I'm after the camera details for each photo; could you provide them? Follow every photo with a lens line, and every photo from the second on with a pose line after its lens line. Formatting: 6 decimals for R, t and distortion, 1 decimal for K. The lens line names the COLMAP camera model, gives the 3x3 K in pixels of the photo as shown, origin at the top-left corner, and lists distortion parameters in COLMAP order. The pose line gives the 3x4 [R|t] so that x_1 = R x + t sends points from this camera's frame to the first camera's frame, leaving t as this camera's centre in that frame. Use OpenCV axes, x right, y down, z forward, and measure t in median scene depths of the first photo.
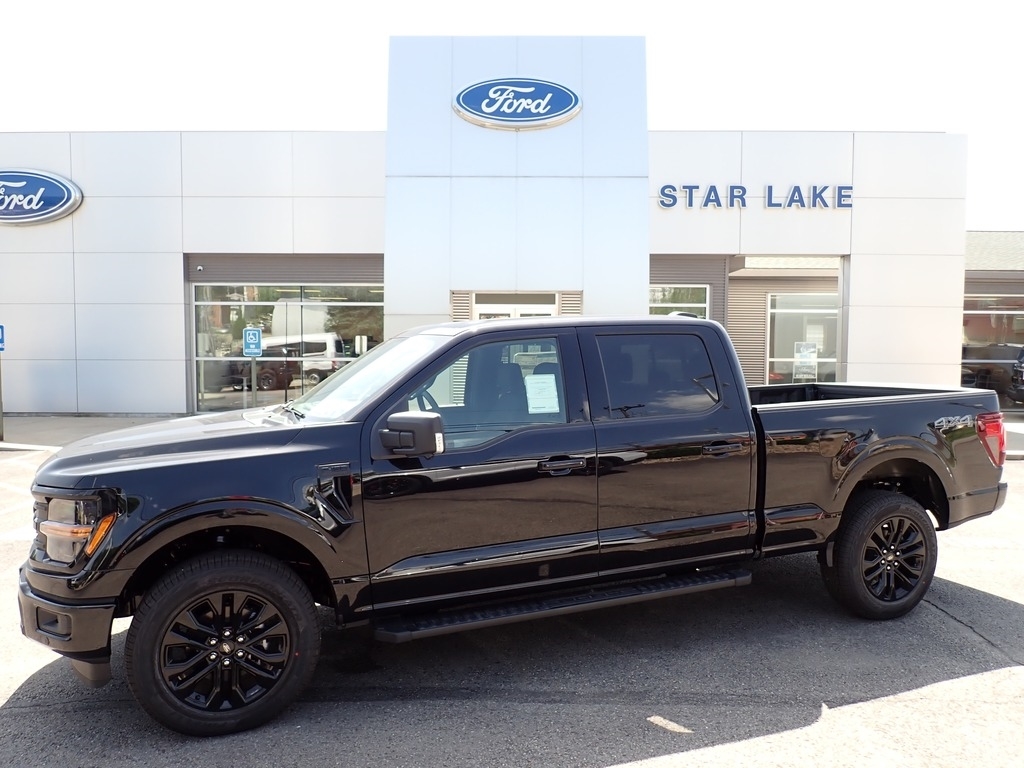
lens RADIAL K [[744.7, 0, 463.3], [0, 744.7, 411.1], [0, 0, 1]] dist [-0.010489, -0.006826]
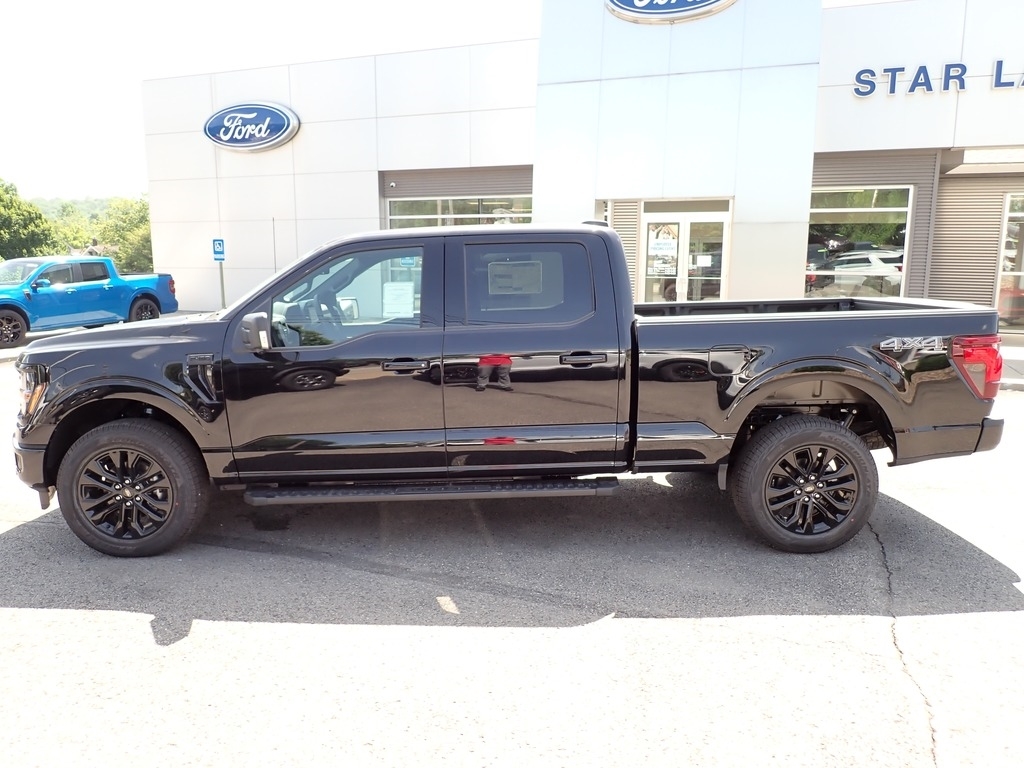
lens RADIAL K [[744.7, 0, 498.2], [0, 744.7, 398.8], [0, 0, 1]] dist [-0.010489, -0.006826]
pose [[0.939606, 0.062479, -0.336506, 0.518977], [-0.028148, 0.993973, 0.105954, 0.000071], [0.341098, -0.090084, 0.935701, 0.014828]]
